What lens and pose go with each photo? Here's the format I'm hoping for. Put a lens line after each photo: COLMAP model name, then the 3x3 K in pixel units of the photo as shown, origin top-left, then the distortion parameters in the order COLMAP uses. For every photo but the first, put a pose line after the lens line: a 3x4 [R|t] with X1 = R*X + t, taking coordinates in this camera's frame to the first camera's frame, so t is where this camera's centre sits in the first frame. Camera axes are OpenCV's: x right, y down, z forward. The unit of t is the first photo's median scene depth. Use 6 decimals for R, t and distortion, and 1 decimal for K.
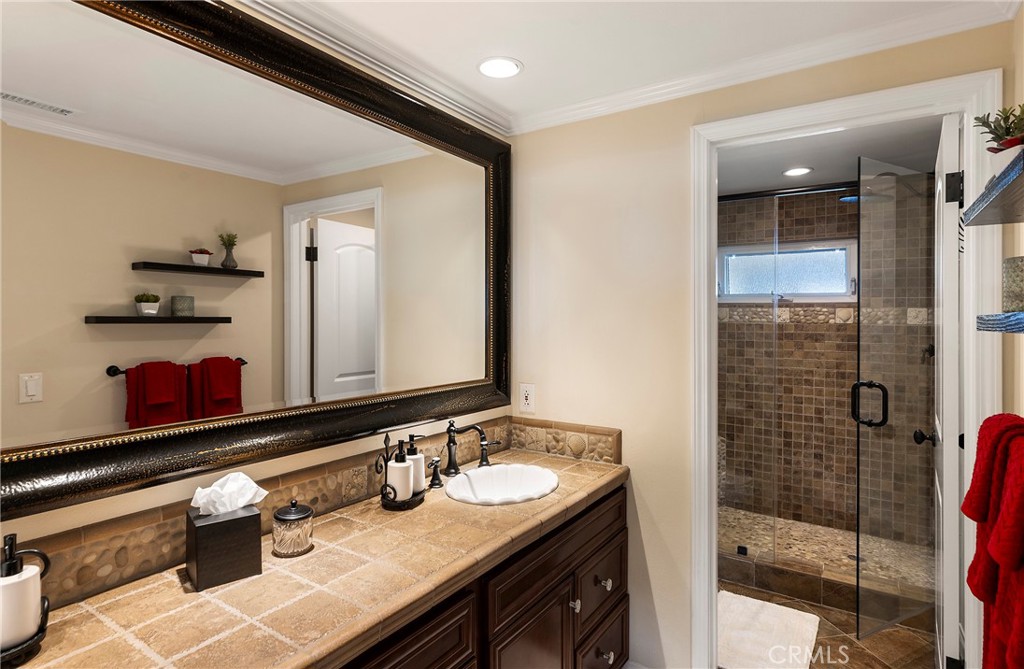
lens RADIAL K [[544.4, 0, 508.4], [0, 544.4, 324.6], [0, 0, 1]] dist [-0.002480, 0.000325]
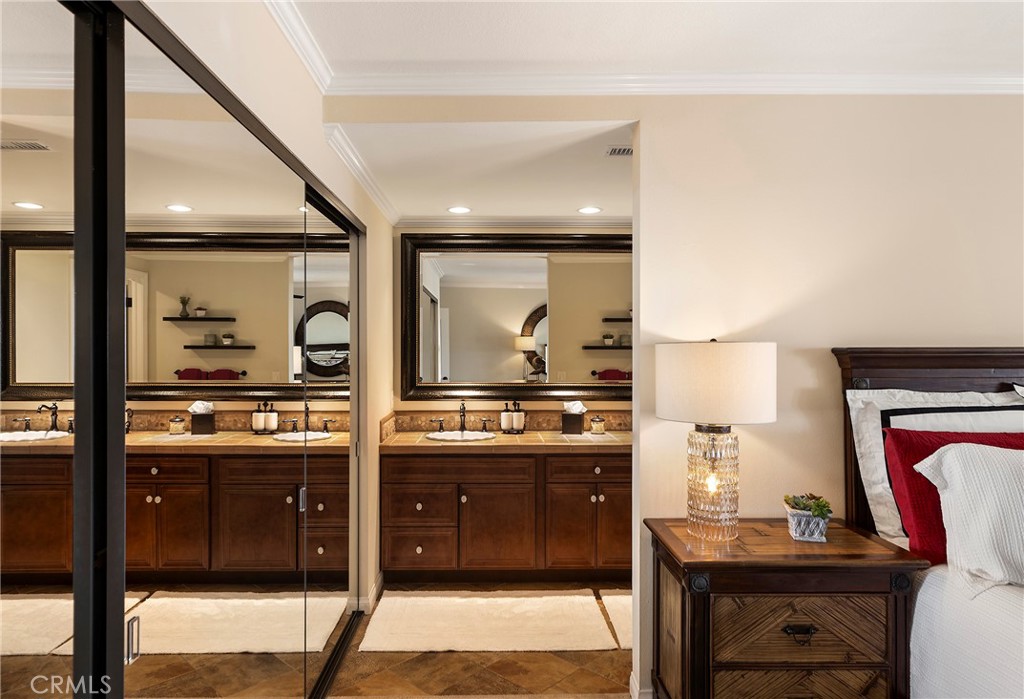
lens RADIAL K [[608.3, 0, 501.7], [0, 608.3, 347.5], [0, 0, 1]] dist [0.015036, -0.002993]
pose [[0.571966, -0.000426, -0.820277, 0.875549], [-0.005037, 0.999979, -0.004032, 0.001649], [0.820262, 0.006437, 0.571952, -0.540189]]
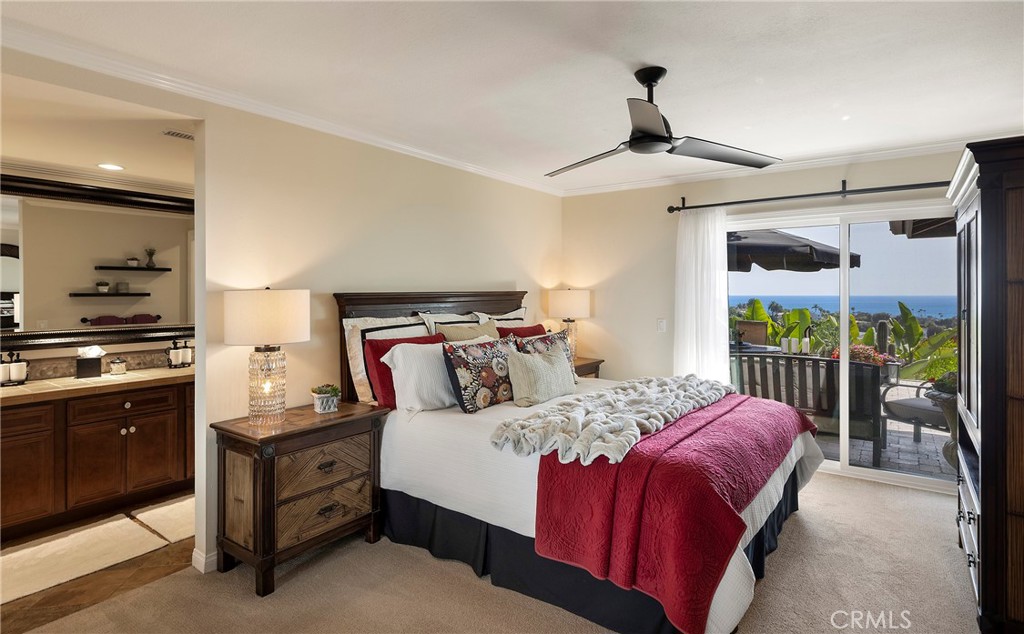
lens RADIAL K [[523.7, 0, 506.3], [0, 523.7, 292.2], [0, 0, 1]] dist [0.006980, 0.000861]
pose [[0.998766, -0.006857, -0.049178, 0.882135], [0.006493, 0.999950, -0.007569, 0.005920], [0.049228, 0.007241, 0.998761, -0.828674]]
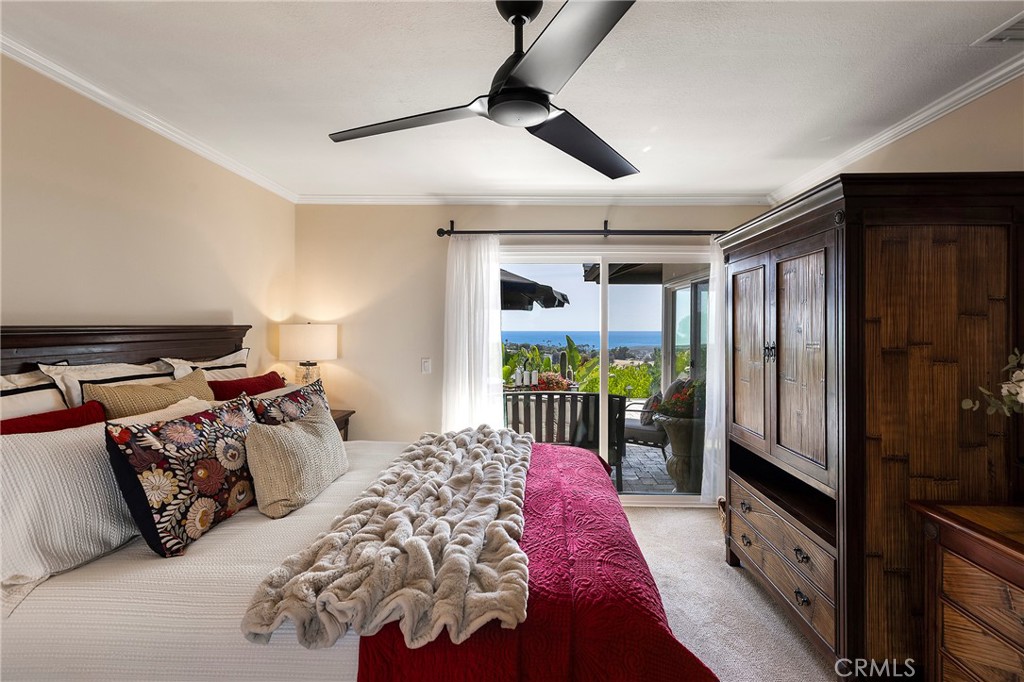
lens RADIAL K [[483.3, 0, 507.9], [0, 483.3, 328.2], [0, 0, 1]] dist [0.009078, 0.000867]
pose [[0.848930, -0.002850, 0.528497, 0.779197], [0.003854, 0.999992, -0.000799, 0.000141], [-0.528491, 0.002715, 0.848935, -0.382941]]
